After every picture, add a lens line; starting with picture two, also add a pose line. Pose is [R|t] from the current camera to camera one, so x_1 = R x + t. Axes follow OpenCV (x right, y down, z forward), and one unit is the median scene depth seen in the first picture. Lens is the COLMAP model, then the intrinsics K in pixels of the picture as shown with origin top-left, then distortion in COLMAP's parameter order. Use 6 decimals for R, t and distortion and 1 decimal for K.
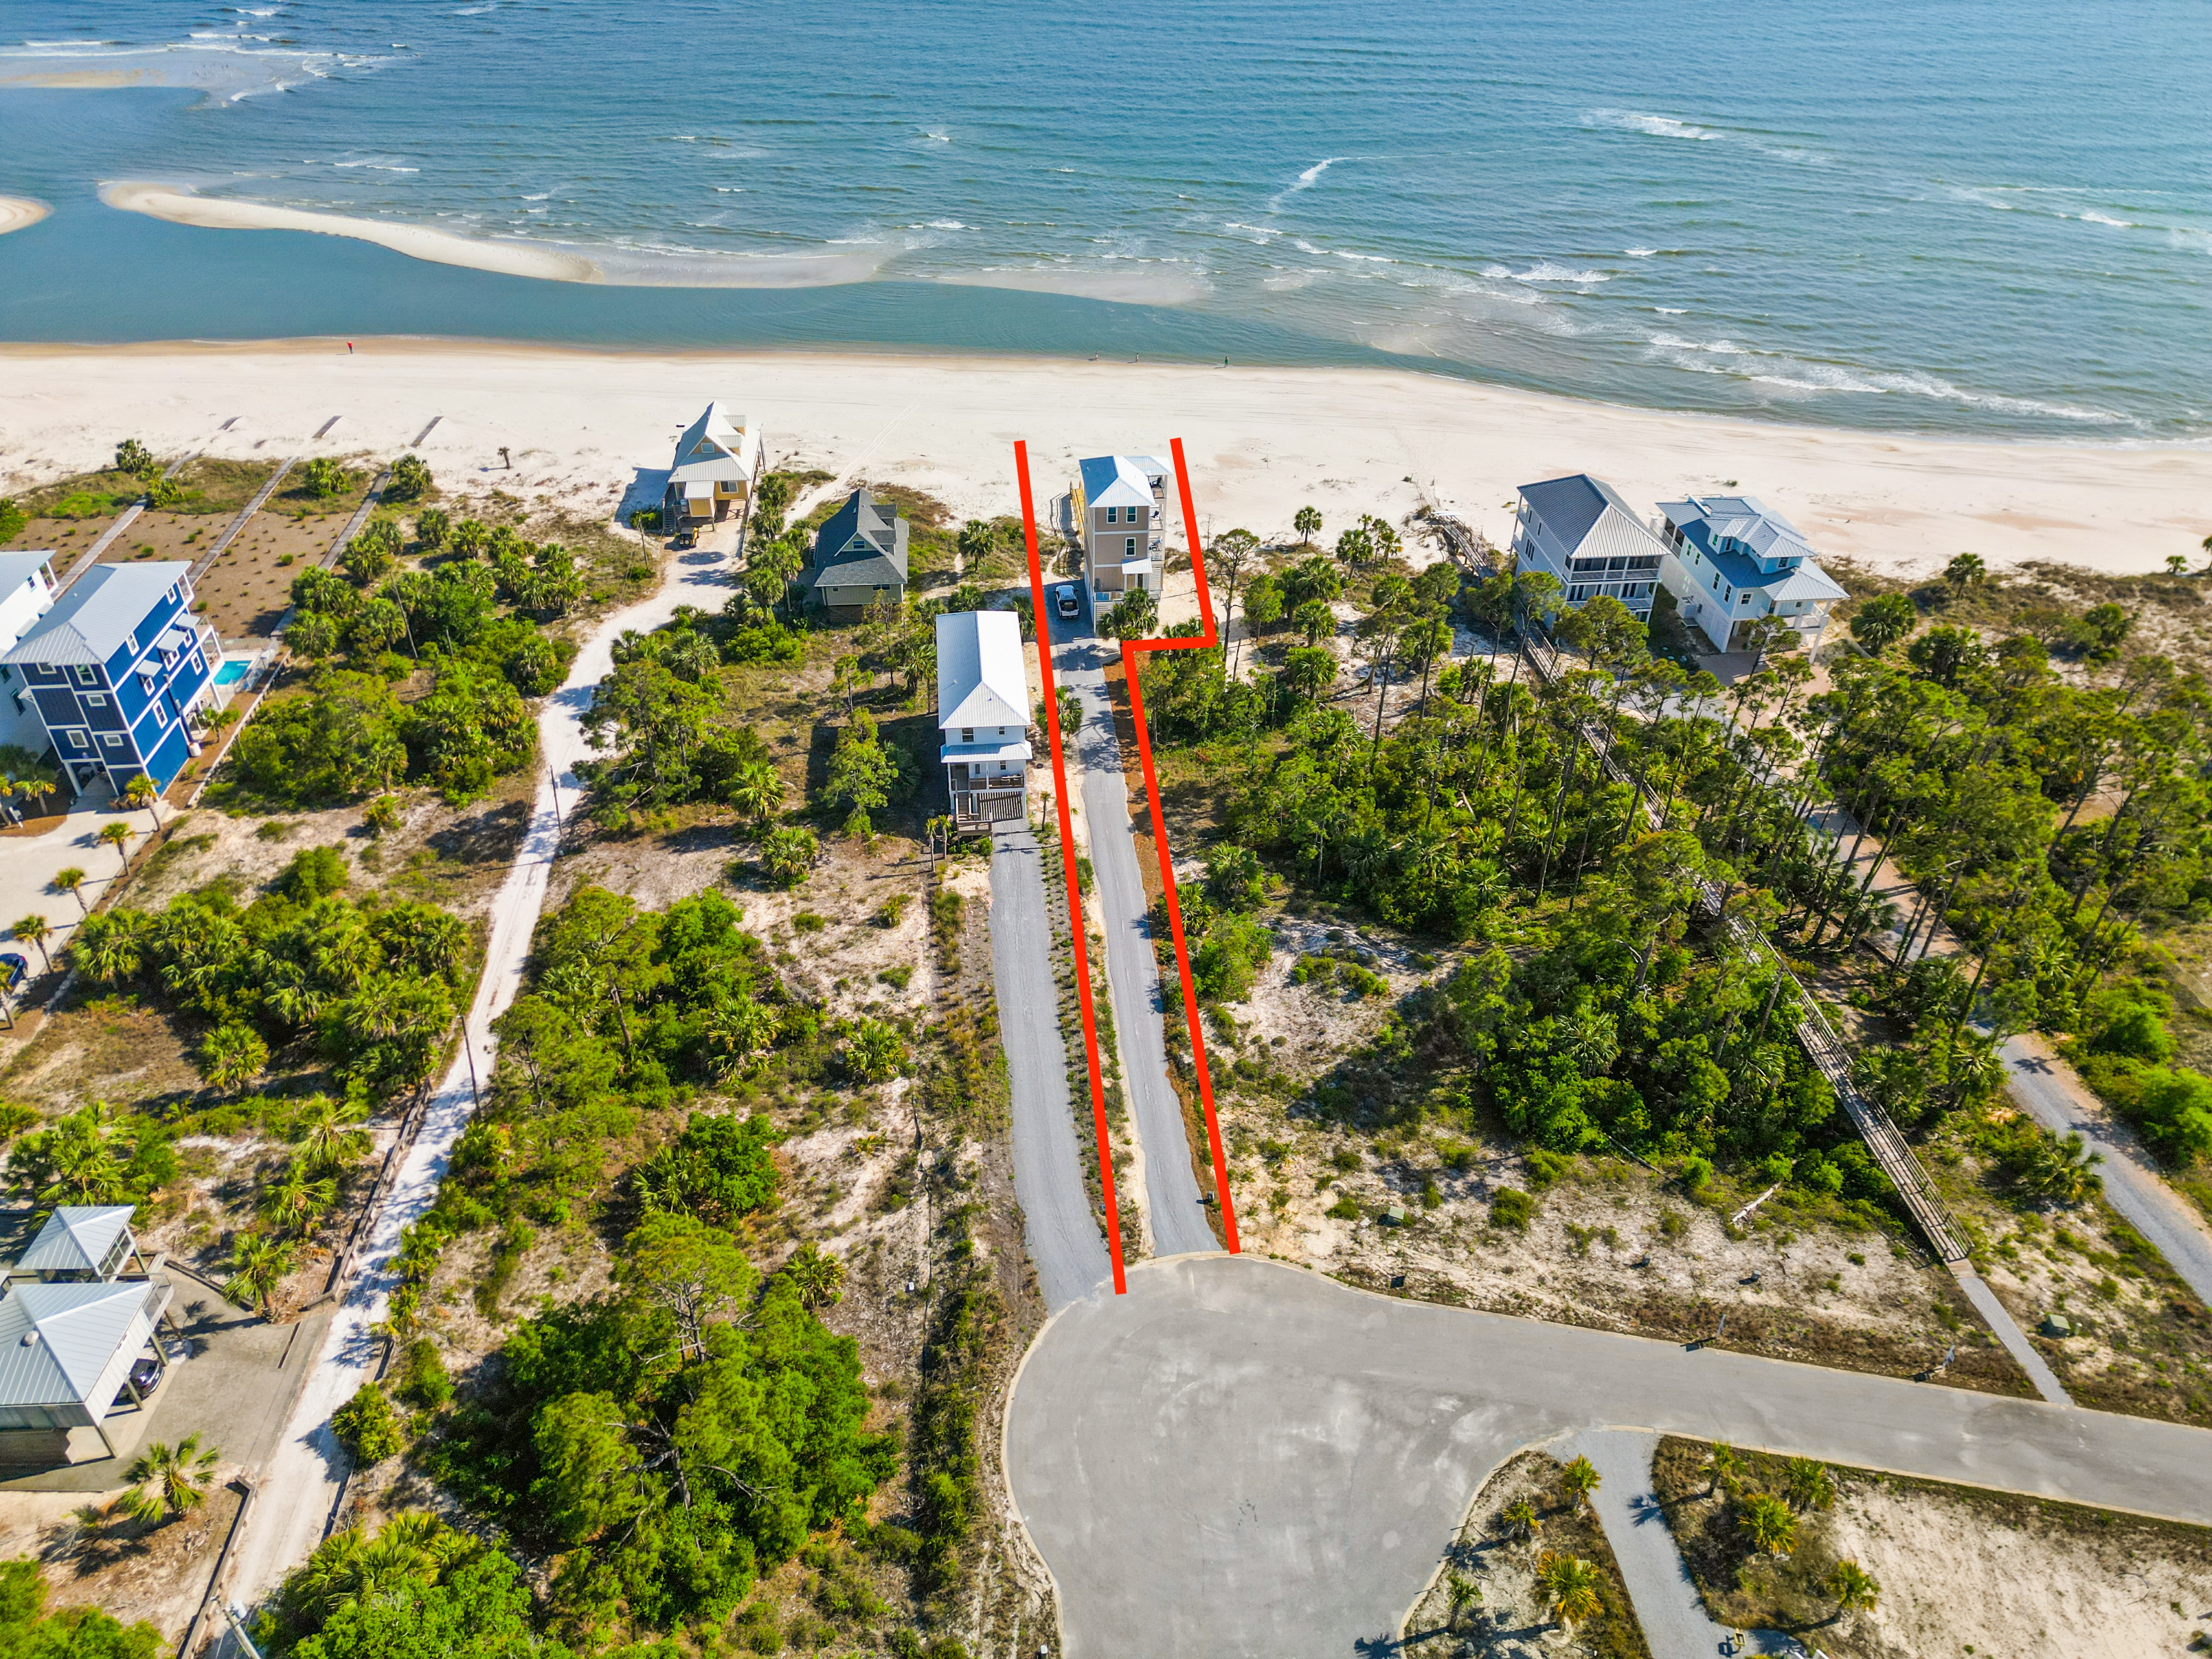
lens RADIAL K [[1550.1, 0, 1098.7], [0, 1550.1, 828.1], [0, 0, 1]] dist [0.072098, -0.066663]
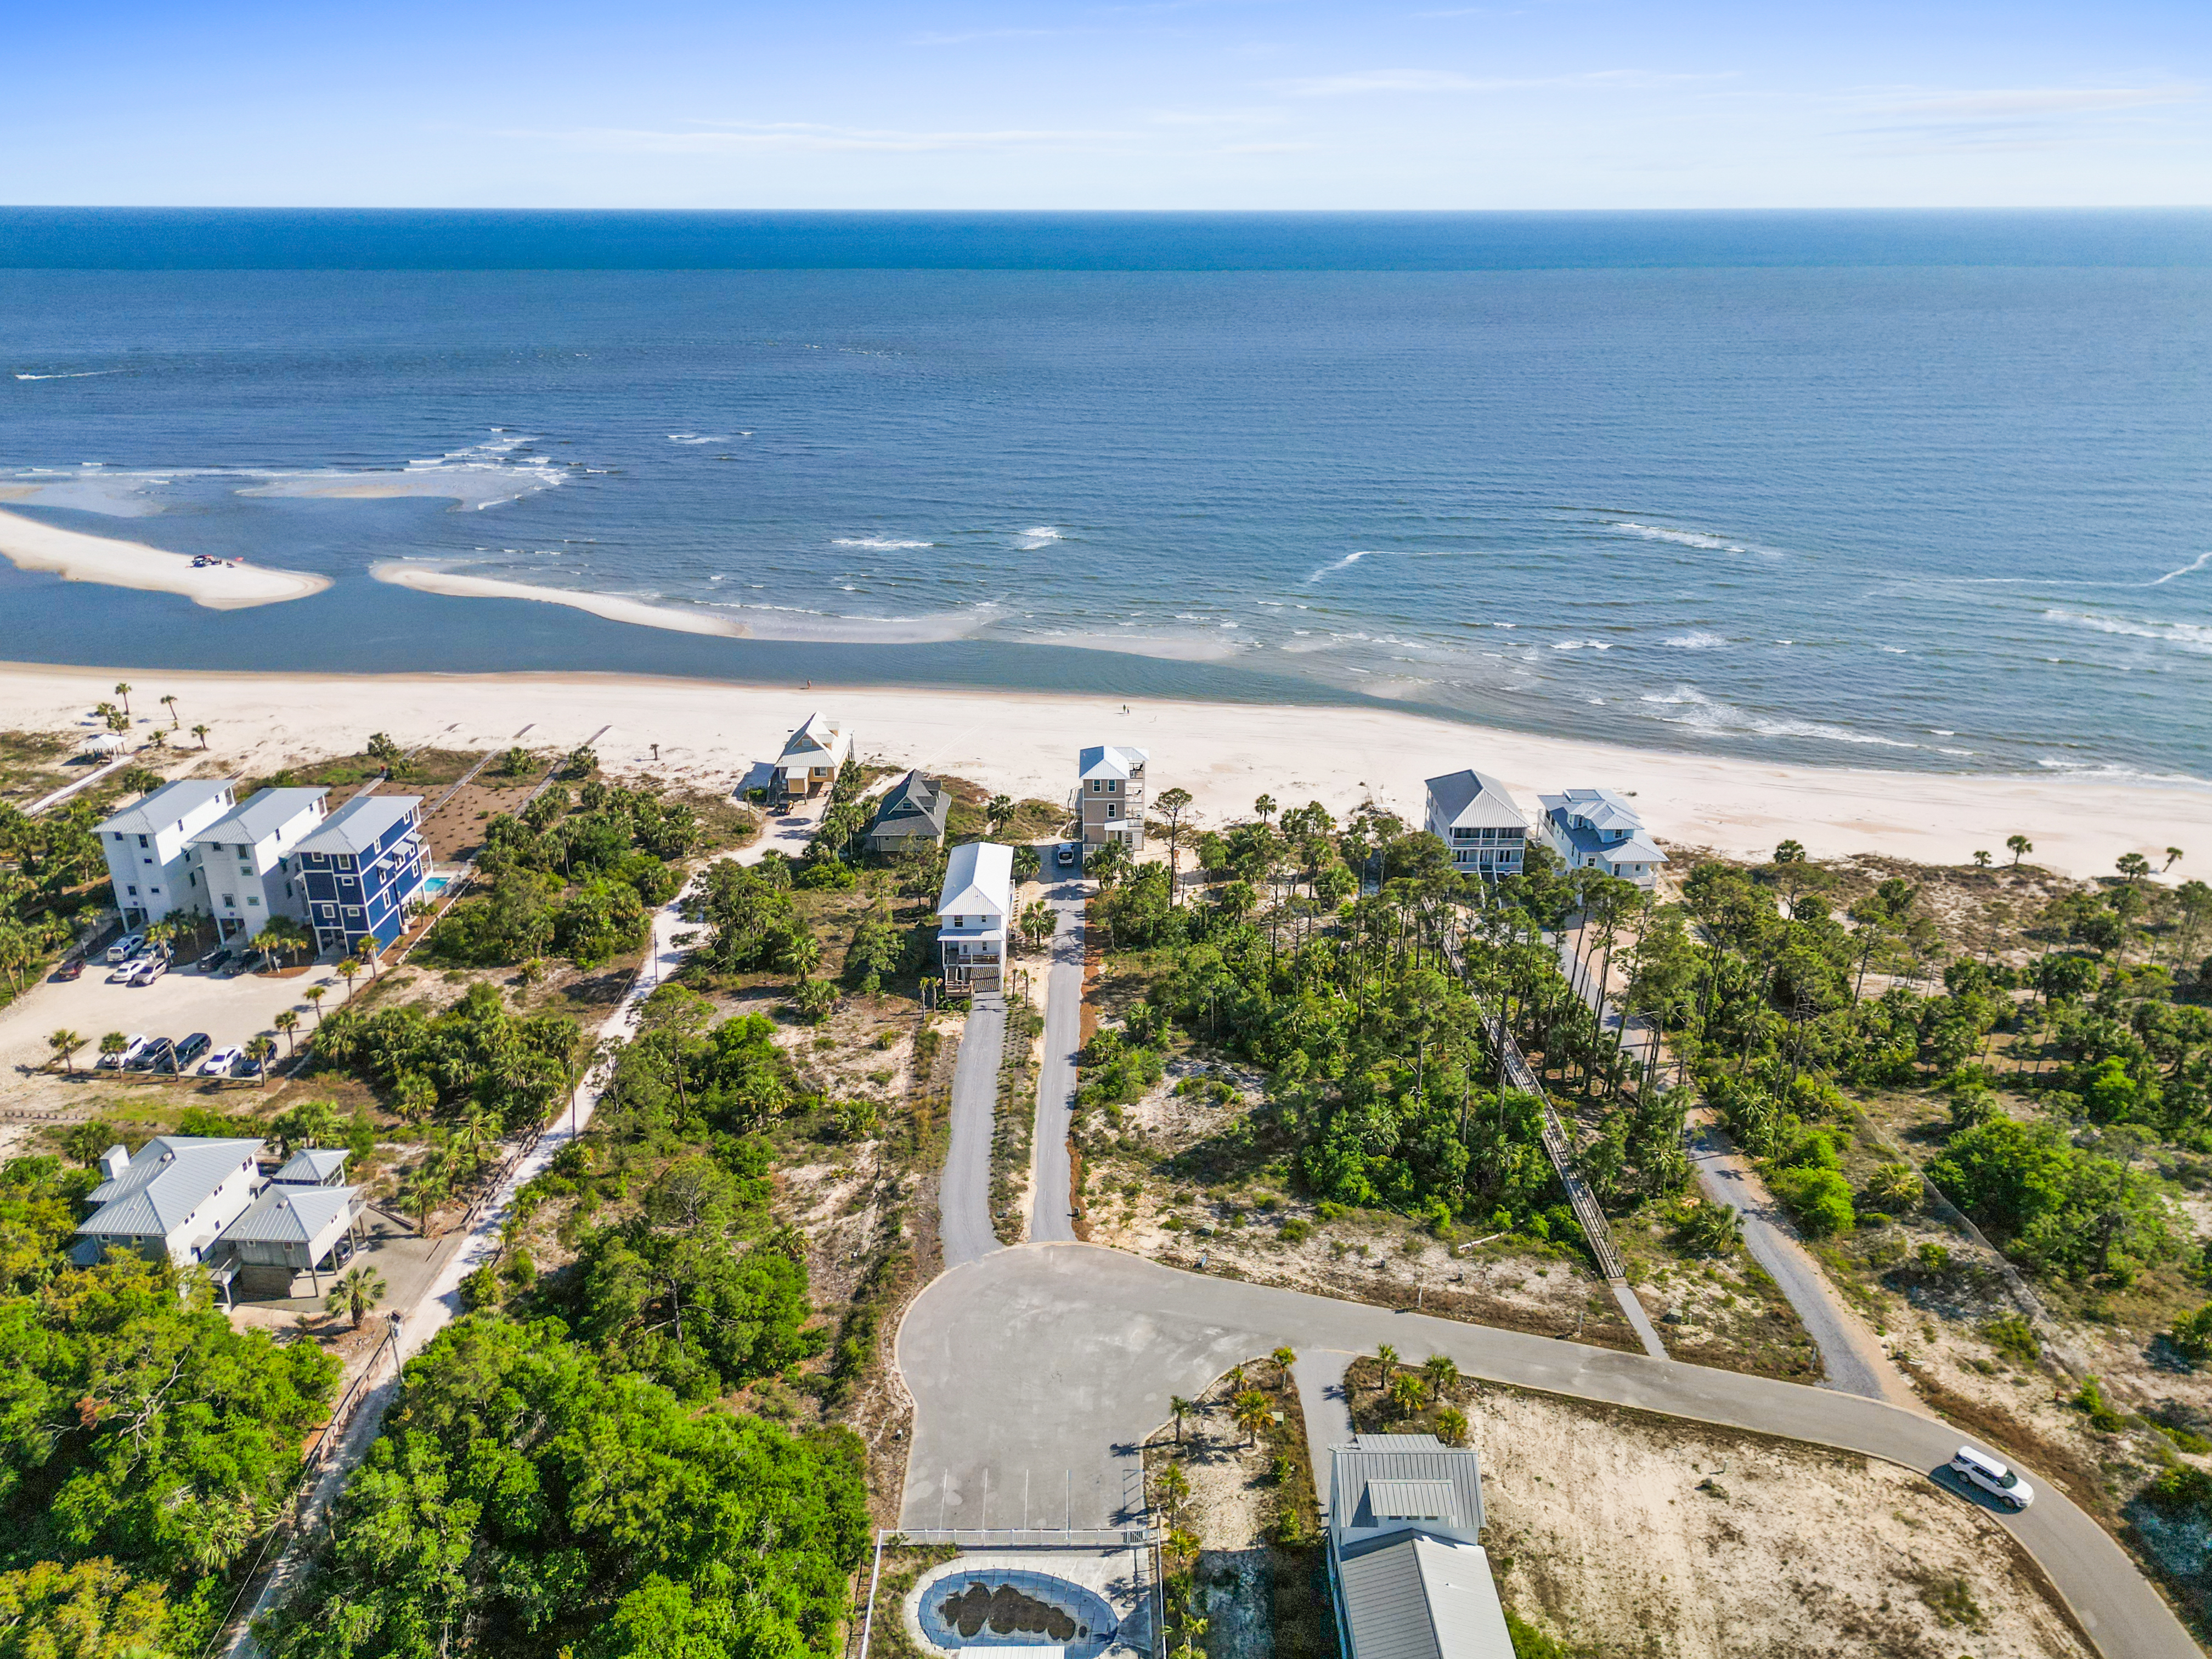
lens RADIAL K [[1590.3, 0, 1097.4], [0, 1590.3, 827.5], [0, 0, 1]] dist [0.072957, -0.076978]
pose [[0.995573, 0.025895, -0.090355, 0.177817], [-0.046914, 0.969896, -0.238957, 0.207225], [0.081447, 0.242138, 0.966817, -0.386703]]
